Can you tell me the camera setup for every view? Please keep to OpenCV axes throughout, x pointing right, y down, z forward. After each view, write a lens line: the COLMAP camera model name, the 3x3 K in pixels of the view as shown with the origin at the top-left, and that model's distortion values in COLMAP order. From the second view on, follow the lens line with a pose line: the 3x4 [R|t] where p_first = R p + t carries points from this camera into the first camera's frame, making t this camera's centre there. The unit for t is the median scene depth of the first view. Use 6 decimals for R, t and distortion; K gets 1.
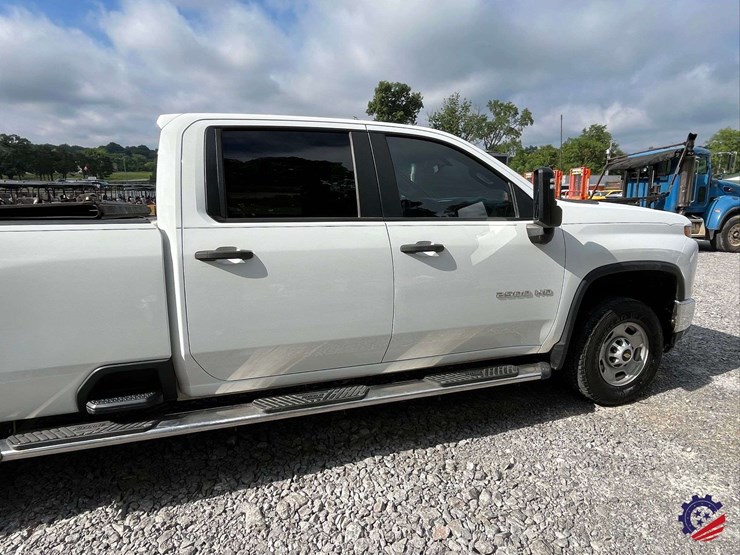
lens RADIAL K [[433.5, 0, 368.3], [0, 433.5, 275.6], [0, 0, 1]] dist [-0.004021, 0.000515]
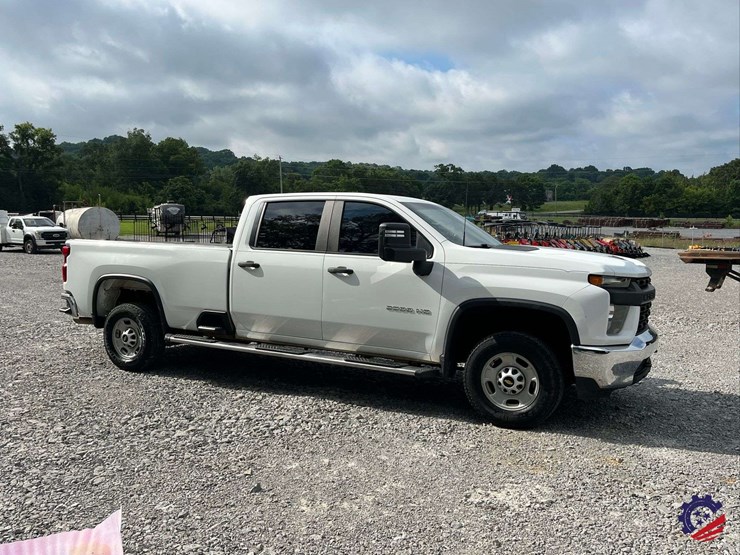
lens RADIAL K [[621.5, 0, 368.4], [0, 621.5, 286.5], [0, 0, 1]] dist [0.043331, -0.019076]
pose [[0.688727, 0.080604, -0.720527, 1.800447], [-0.149321, 0.988265, -0.032176, 0.052925], [0.709478, 0.129751, 0.692680, -0.505156]]
